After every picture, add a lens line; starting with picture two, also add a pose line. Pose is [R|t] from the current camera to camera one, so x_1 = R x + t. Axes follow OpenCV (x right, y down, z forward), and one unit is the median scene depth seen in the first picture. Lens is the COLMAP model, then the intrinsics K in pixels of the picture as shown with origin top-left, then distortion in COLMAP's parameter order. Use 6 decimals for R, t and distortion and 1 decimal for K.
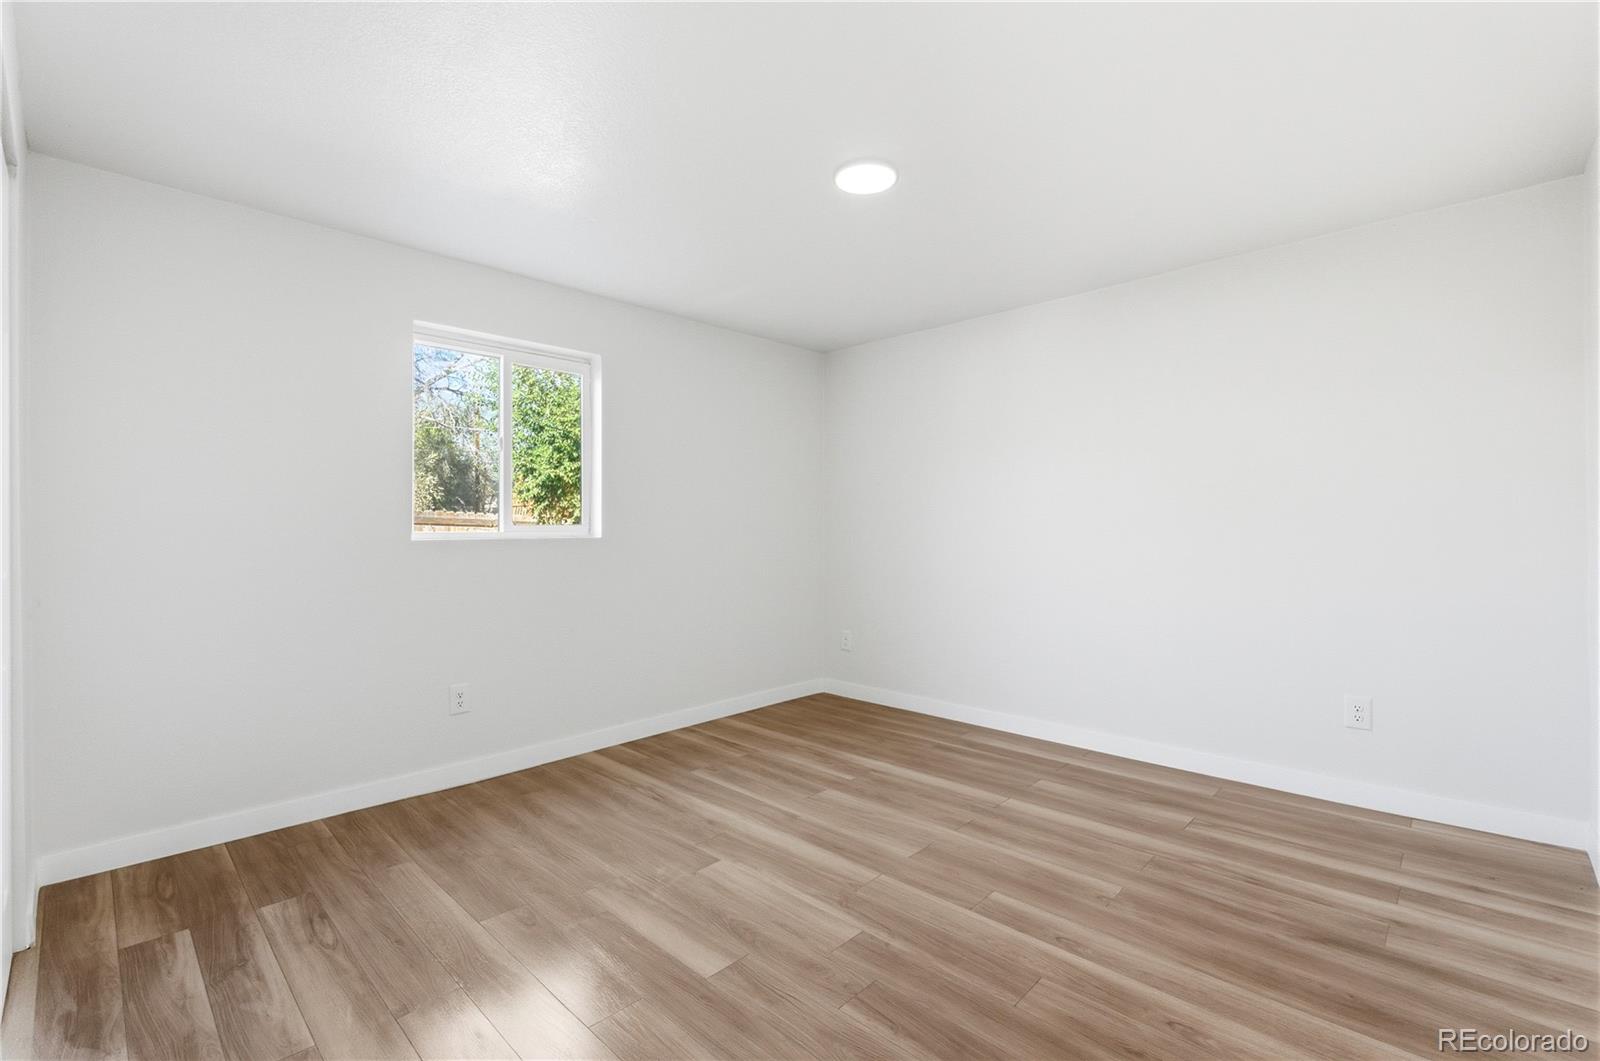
lens RADIAL K [[703.4, 0, 798.0], [0, 703.4, 530.3], [0, 0, 1]] dist [-0.007806, 0.001996]
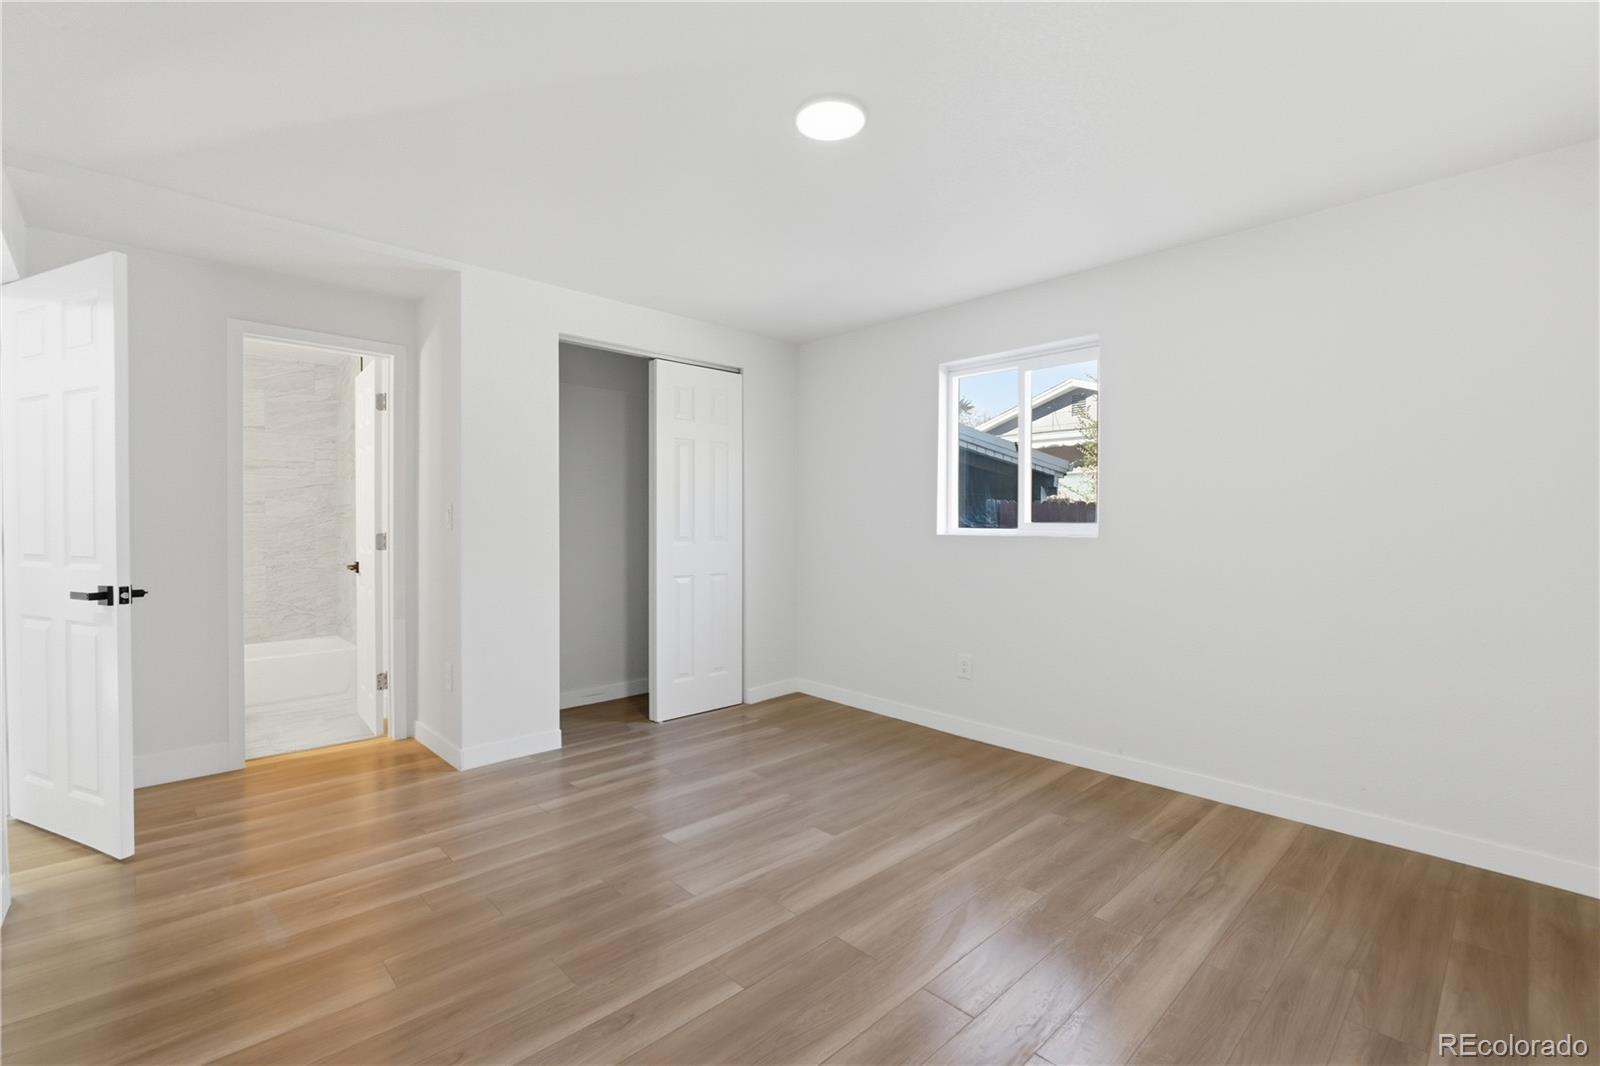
lens RADIAL K [[703.4, 0, 797.7], [0, 703.4, 526.6], [0, 0, 1]] dist [-0.007806, 0.001996]
pose [[-0.025962, 0.011263, -0.999599, 0.743768], [-0.014710, 0.999824, 0.011648, -0.009447], [0.999555, 0.015006, -0.025792, 0.751806]]
